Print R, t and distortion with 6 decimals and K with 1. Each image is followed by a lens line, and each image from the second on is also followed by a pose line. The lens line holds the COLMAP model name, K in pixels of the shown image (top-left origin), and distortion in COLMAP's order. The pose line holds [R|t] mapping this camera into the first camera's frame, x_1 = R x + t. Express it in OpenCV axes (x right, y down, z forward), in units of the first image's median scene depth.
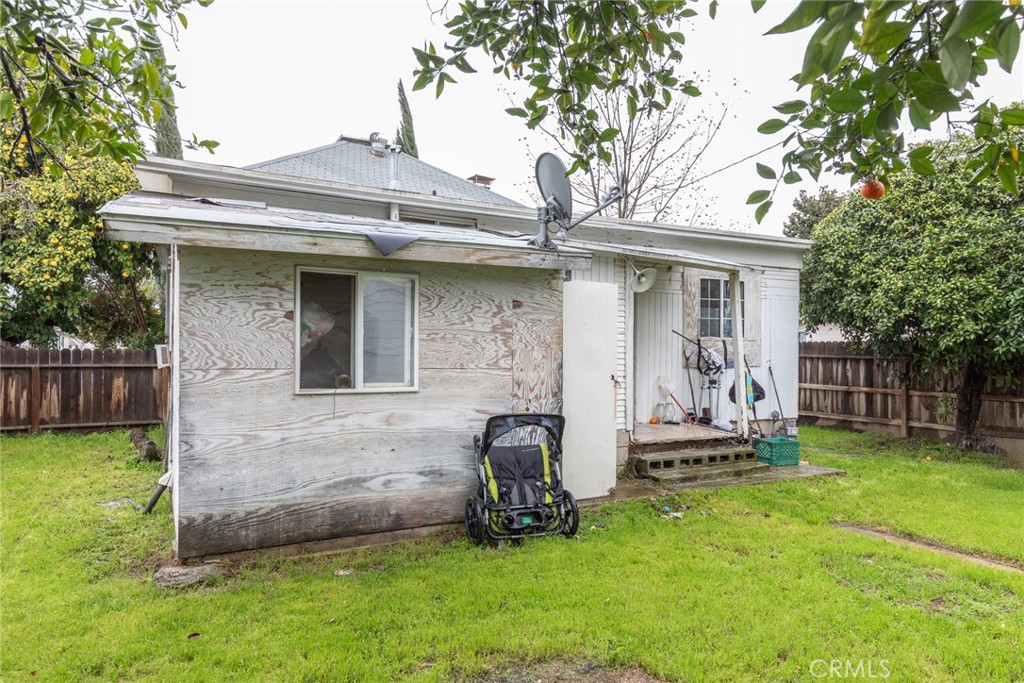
lens RADIAL K [[626.2, 0, 512.0], [0, 626.2, 341.5], [0, 0, 1]] dist [0.000586, 0.000200]
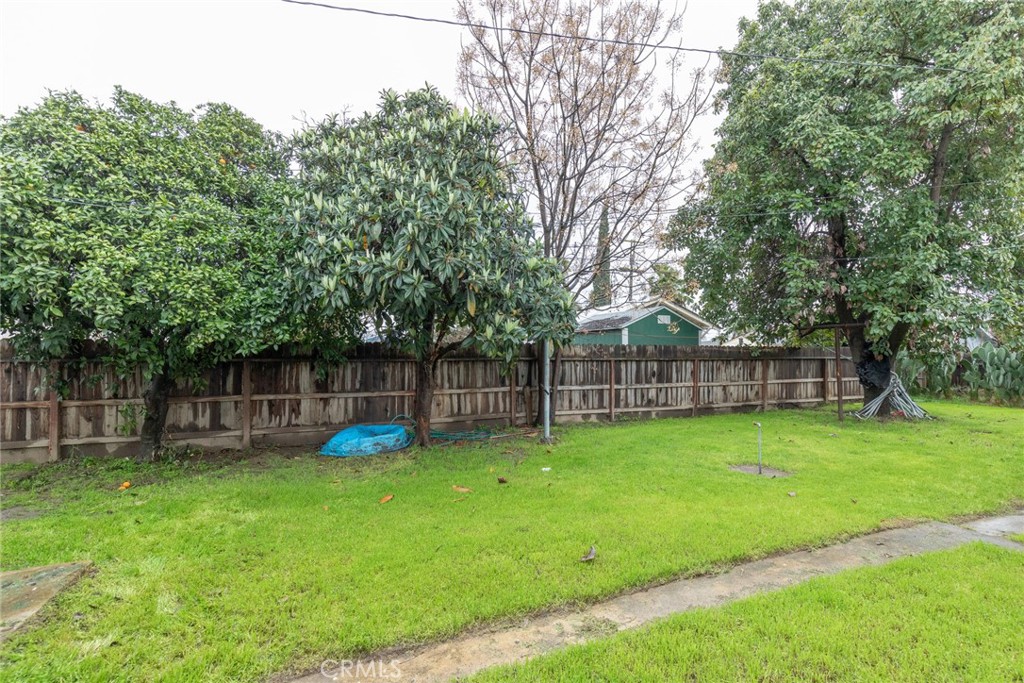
lens RADIAL K [[446.9, 0, 512.0], [0, 446.9, 341.5], [0, 0, 1]] dist [-0.002046, -0.000297]
pose [[0.066328, 0.019411, 0.997609, 0.140793], [-0.016239, 0.999699, -0.018372, 0.004096], [-0.997666, -0.014981, 0.066623, 0.553131]]
